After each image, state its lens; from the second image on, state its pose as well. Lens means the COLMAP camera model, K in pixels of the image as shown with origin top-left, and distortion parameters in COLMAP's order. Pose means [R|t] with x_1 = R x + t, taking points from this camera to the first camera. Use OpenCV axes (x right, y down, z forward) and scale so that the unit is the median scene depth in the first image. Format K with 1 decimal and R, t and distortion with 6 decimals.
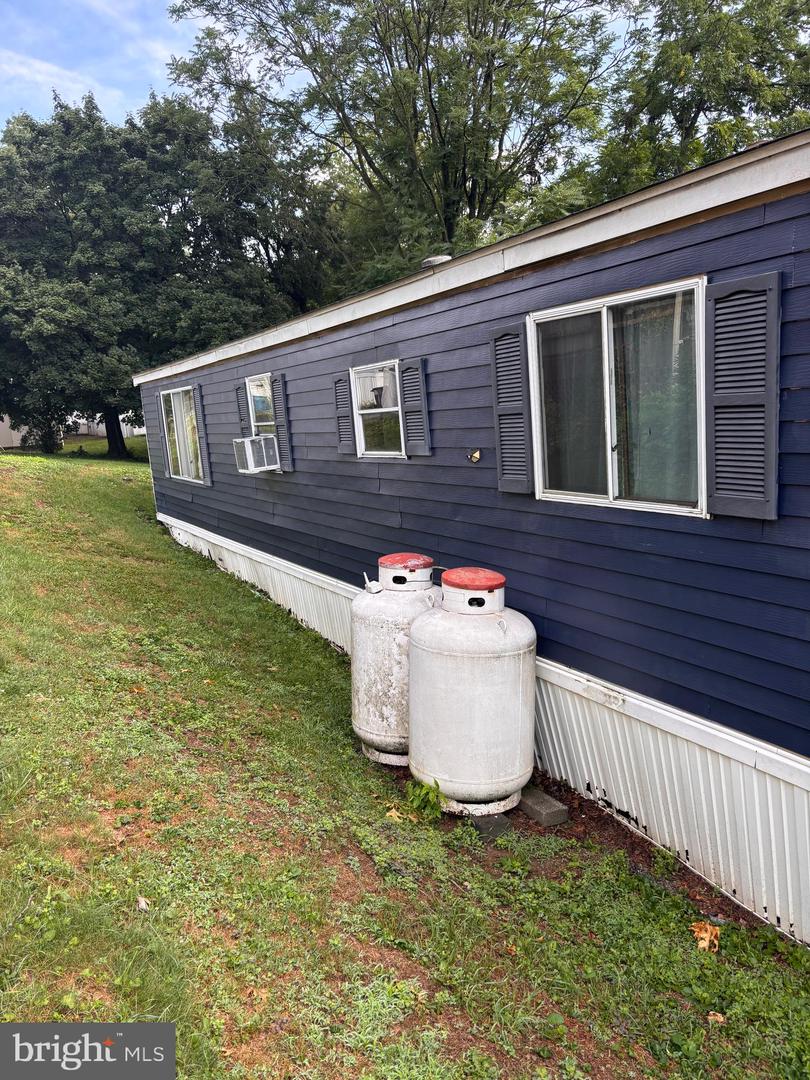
lens RADIAL K [[824.8, 0, 401.5], [0, 824.8, 534.5], [0, 0, 1]] dist [0.038876, -0.038115]
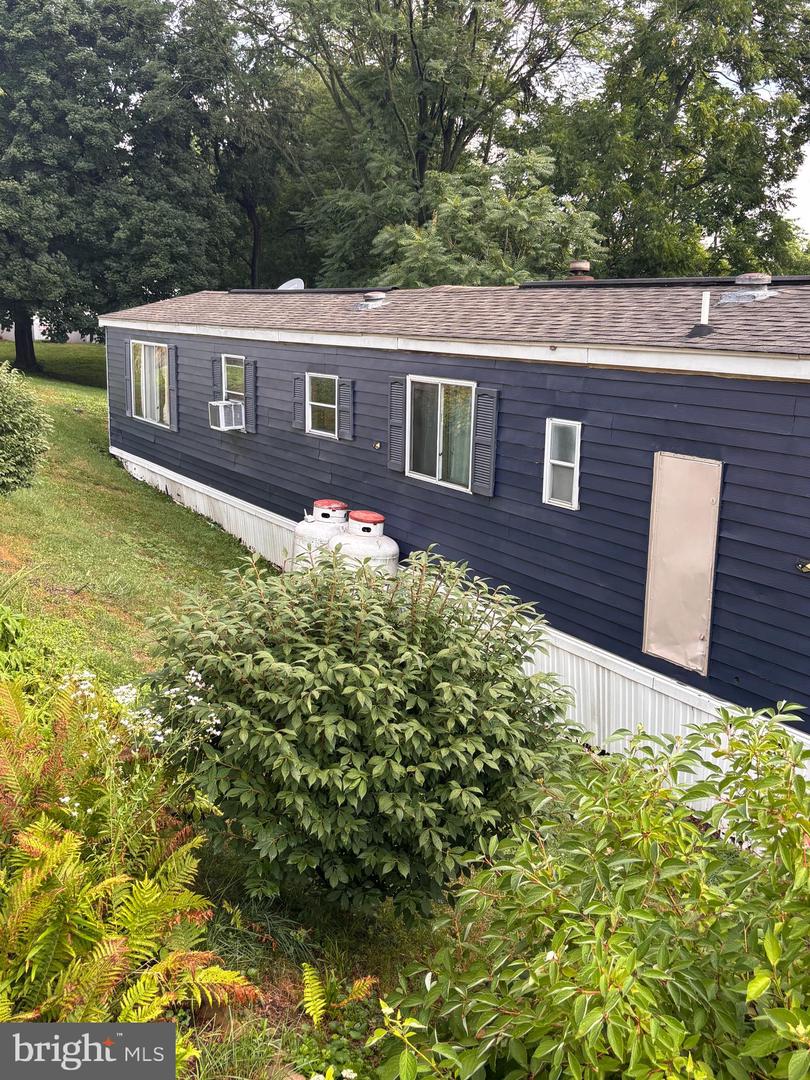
lens RADIAL K [[1072.5, 0, 405.8], [0, 1072.5, 534.9], [0, 0, 1]] dist [0.003047, 0.000000]
pose [[0.994159, 0.089600, 0.060159, 0.015346], [-0.092031, 0.994995, 0.038926, -0.002226], [-0.056370, -0.044235, 0.997430, -0.560363]]
